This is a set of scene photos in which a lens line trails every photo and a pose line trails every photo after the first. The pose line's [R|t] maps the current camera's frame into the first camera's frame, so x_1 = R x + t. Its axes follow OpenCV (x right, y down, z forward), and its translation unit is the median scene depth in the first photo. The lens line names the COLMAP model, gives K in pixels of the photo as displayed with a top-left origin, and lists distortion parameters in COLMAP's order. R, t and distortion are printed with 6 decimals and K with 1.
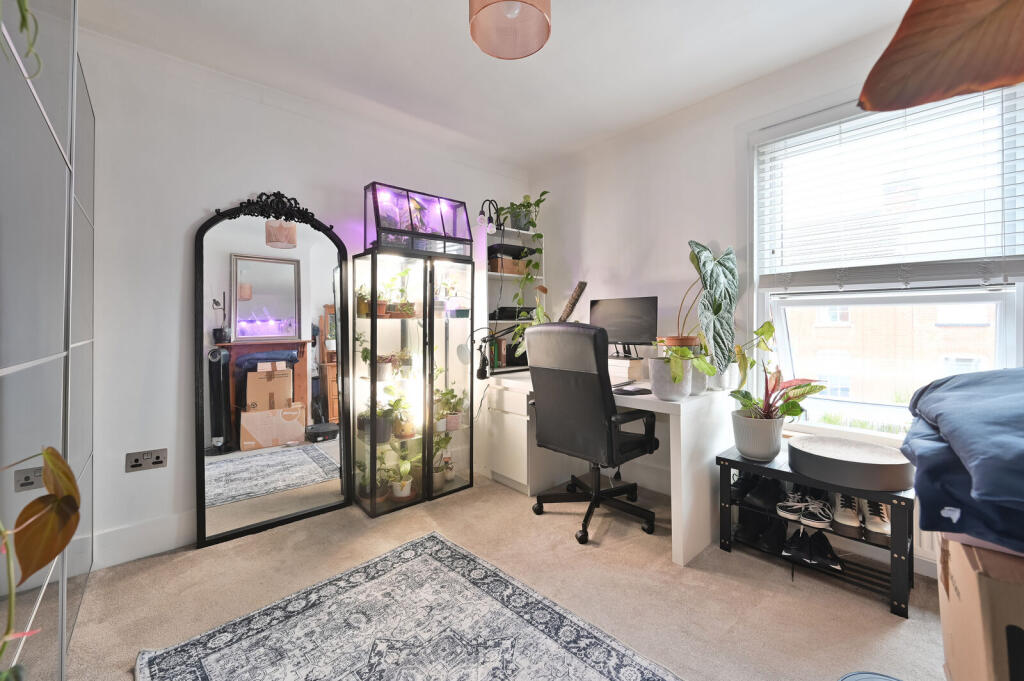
lens RADIAL K [[414.2, 0, 507.5], [0, 414.2, 329.8], [0, 0, 1]] dist [-0.000015, -0.000030]
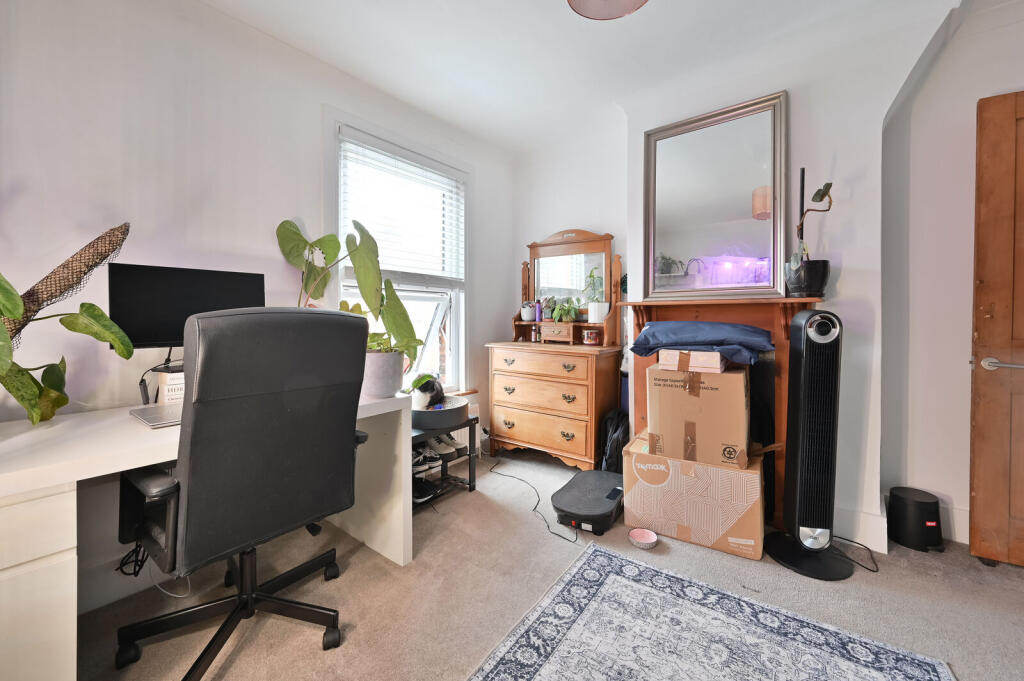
lens RADIAL K [[414.2, 0, 507.5], [0, 414.2, 329.8], [0, 0, 1]] dist [-0.000015, -0.000030]
pose [[-0.192290, -0.031982, 0.980817, -0.729551], [0.005811, 0.999414, 0.033728, -0.011632], [-0.981321, 0.012185, -0.191991, 1.232285]]
